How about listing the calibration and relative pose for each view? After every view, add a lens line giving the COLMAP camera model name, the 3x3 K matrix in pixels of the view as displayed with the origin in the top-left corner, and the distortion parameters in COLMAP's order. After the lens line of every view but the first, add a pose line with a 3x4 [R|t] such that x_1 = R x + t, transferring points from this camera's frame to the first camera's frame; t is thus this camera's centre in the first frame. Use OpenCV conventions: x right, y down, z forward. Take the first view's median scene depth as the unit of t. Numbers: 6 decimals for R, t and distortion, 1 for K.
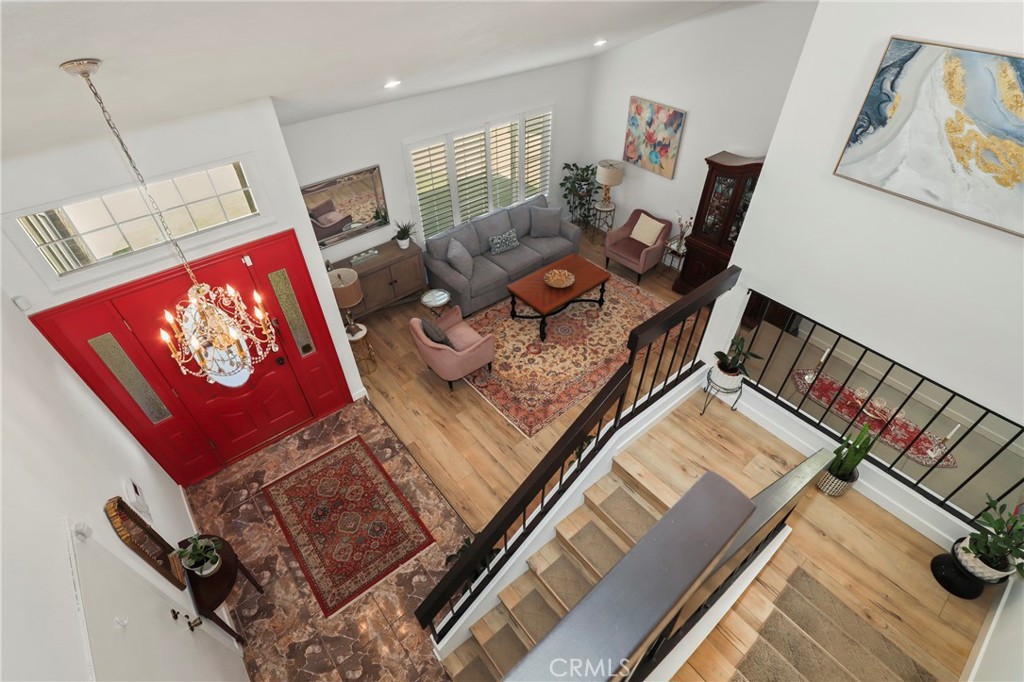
lens RADIAL K [[482.5, 0, 519.0], [0, 482.5, 345.3], [0, 0, 1]] dist [-0.025971, 0.002547]
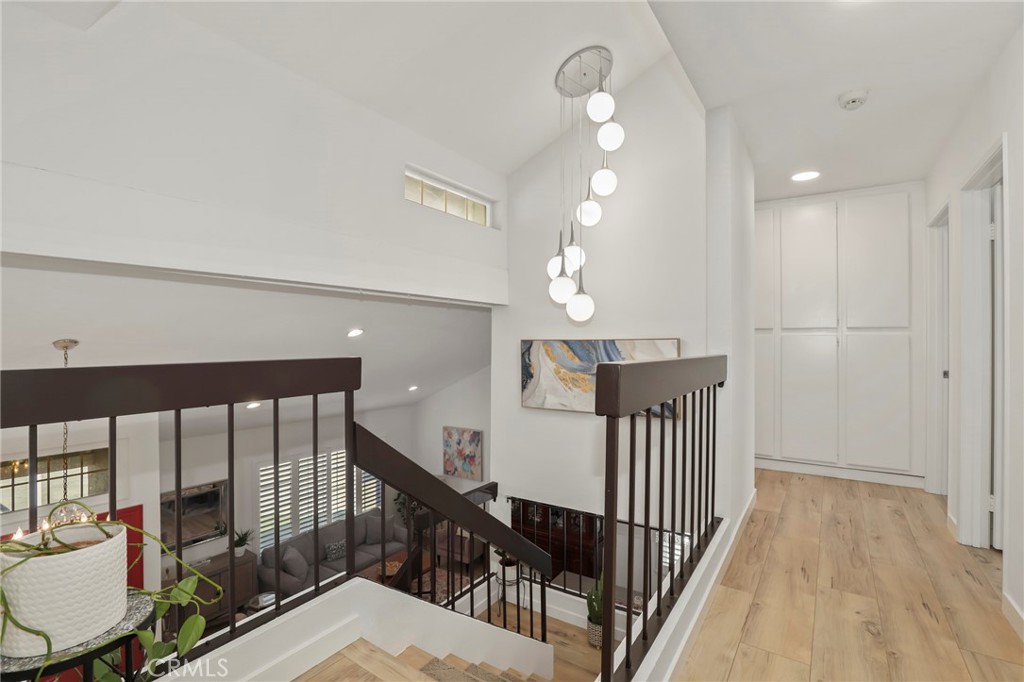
lens RADIAL K [[472.0, 0, 509.4], [0, 472.0, 337.3], [0, 0, 1]] dist [-0.029695, 0.001974]
pose [[0.960961, 0.004250, 0.276651, 0.047487], [0.187786, 0.724309, -0.663410, 0.239872], [-0.203200, 0.689463, 0.695234, -0.157191]]
